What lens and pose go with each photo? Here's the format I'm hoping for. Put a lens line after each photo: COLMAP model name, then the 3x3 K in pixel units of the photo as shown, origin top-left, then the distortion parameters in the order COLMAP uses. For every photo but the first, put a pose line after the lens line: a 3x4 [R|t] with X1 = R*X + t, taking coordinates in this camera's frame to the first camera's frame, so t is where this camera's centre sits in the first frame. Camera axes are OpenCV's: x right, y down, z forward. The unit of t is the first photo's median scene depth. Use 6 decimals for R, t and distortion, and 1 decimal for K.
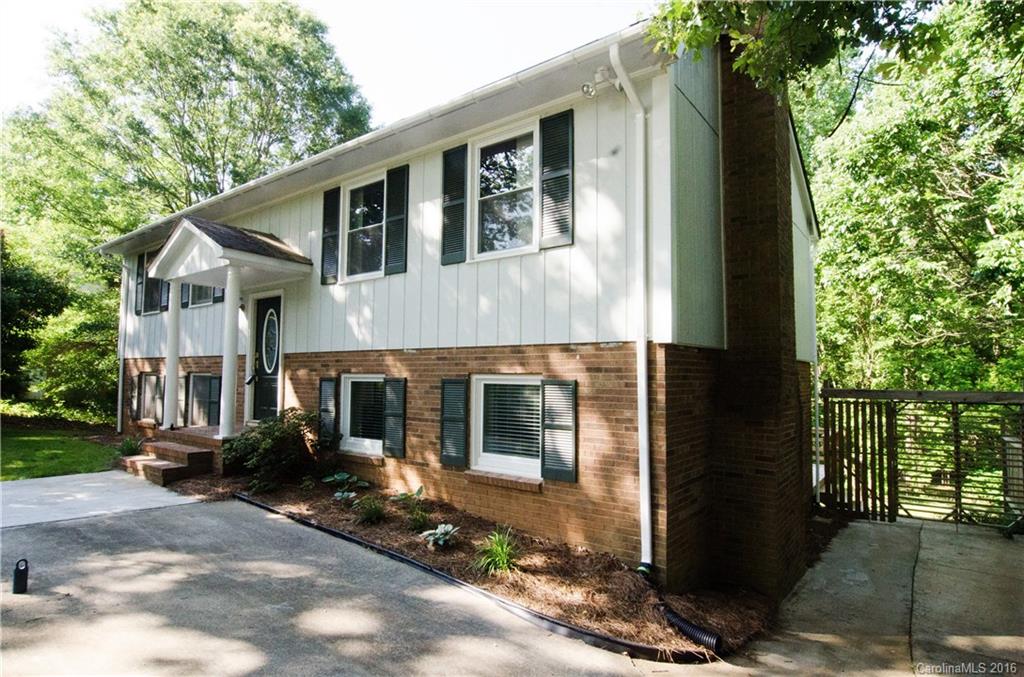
lens RADIAL K [[548.4, 0, 512.0], [0, 548.4, 338.5], [0, 0, 1]] dist [-0.002370, -0.012729]
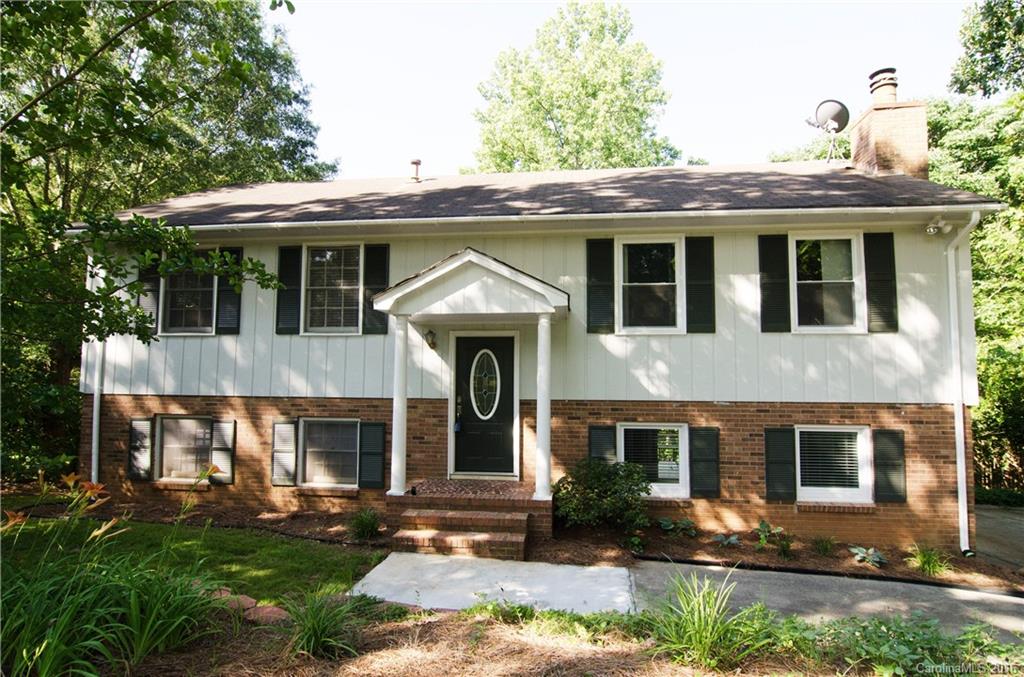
lens RADIAL K [[548.4, 0, 512.0], [0, 548.4, 338.5], [0, 0, 1]] dist [-0.002370, -0.012729]
pose [[0.856881, 0.034209, 0.514378, -1.203768], [-0.034524, 0.999364, -0.008952, -0.090212], [-0.514357, -0.010088, 0.857517, 0.262490]]
